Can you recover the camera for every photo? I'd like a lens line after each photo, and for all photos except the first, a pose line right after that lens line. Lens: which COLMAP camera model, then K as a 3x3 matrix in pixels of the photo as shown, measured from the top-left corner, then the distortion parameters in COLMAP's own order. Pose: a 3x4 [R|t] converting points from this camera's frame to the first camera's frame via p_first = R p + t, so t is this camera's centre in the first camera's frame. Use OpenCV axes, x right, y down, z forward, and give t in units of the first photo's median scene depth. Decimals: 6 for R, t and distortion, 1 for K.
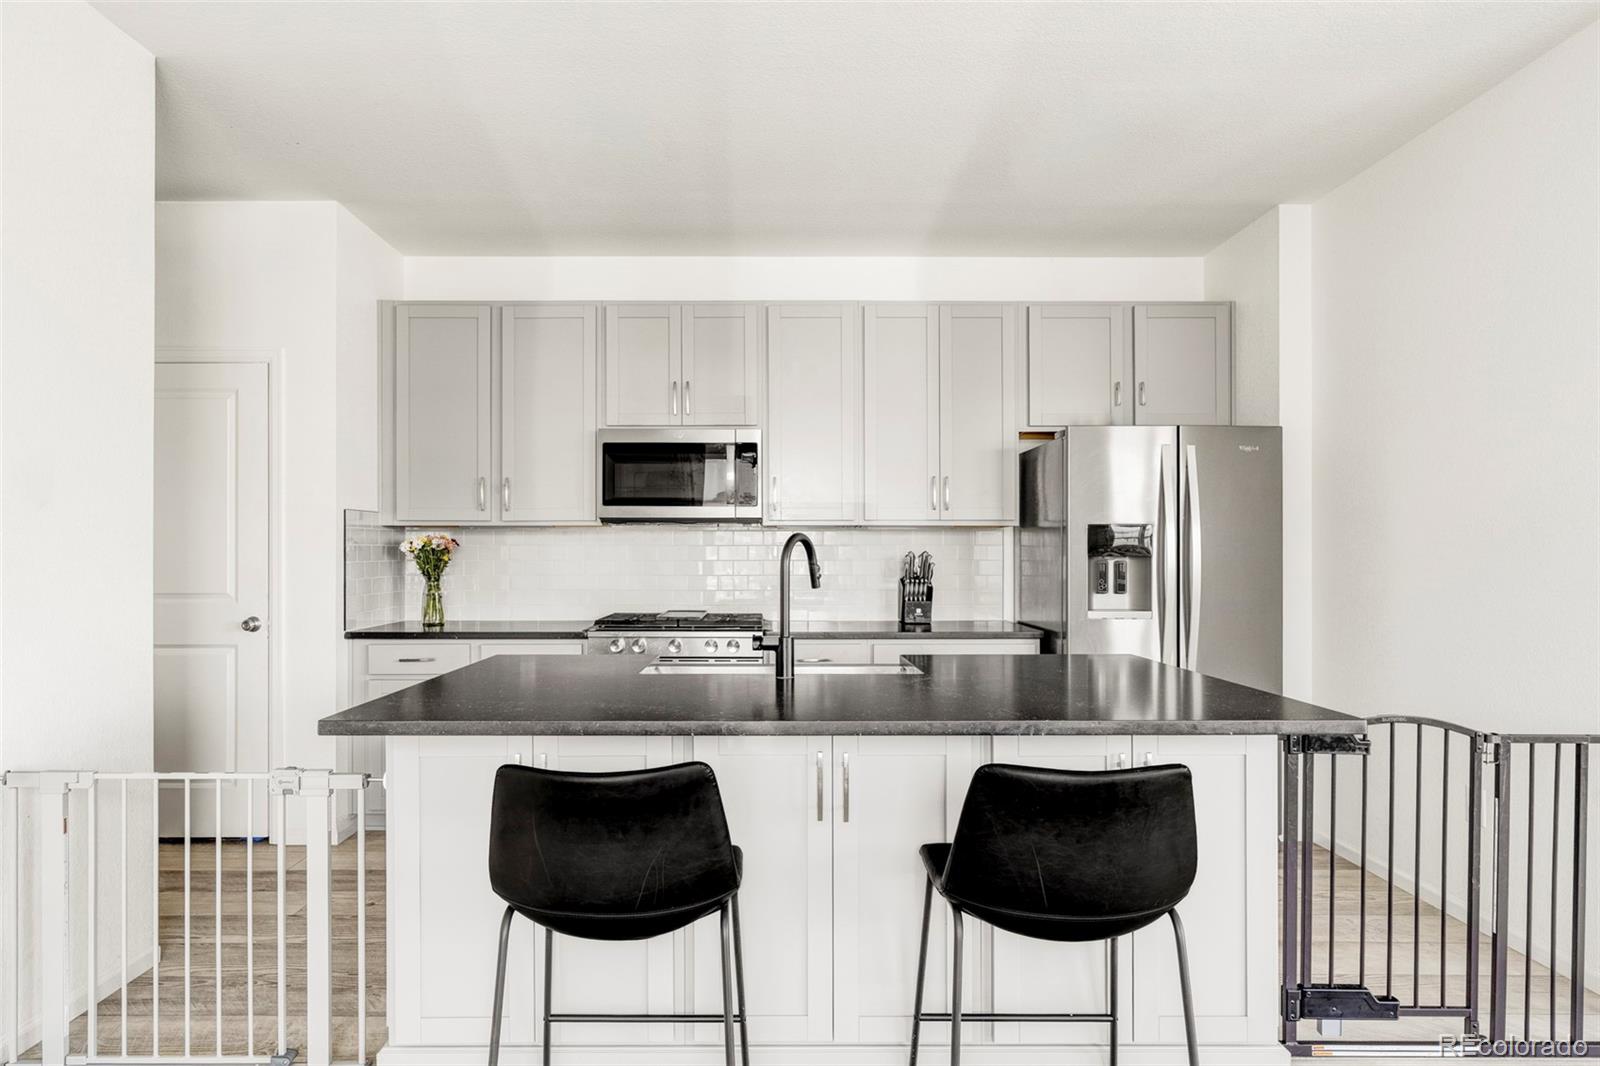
lens RADIAL K [[908.9, 0, 803.3], [0, 908.9, 558.3], [0, 0, 1]] dist [-0.006655, 0.000282]
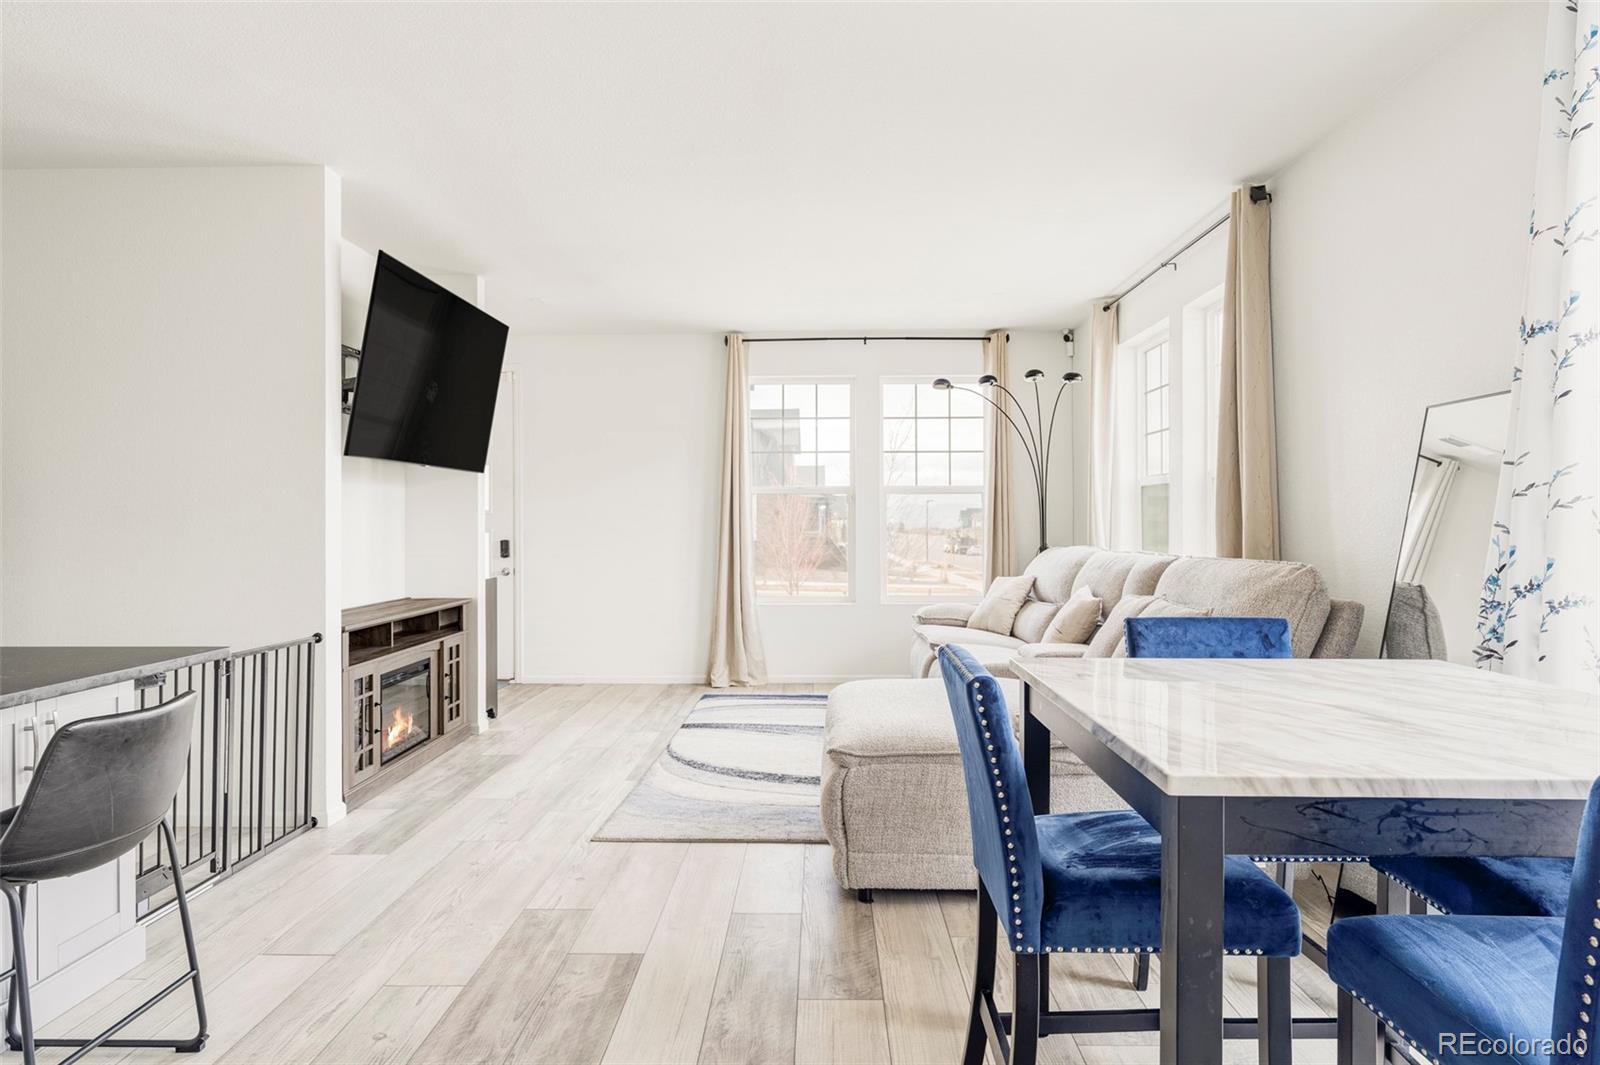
lens RADIAL K [[900.9, 0, 800.0], [0, 900.9, 532.5], [0, 0, 1]] dist [-0.002834, -0.000057]
pose [[0.007885, -0.009964, 0.999919, -0.322277], [0.009131, 0.999909, 0.009891, -0.003512], [-0.999927, 0.009052, 0.007975, 0.033387]]
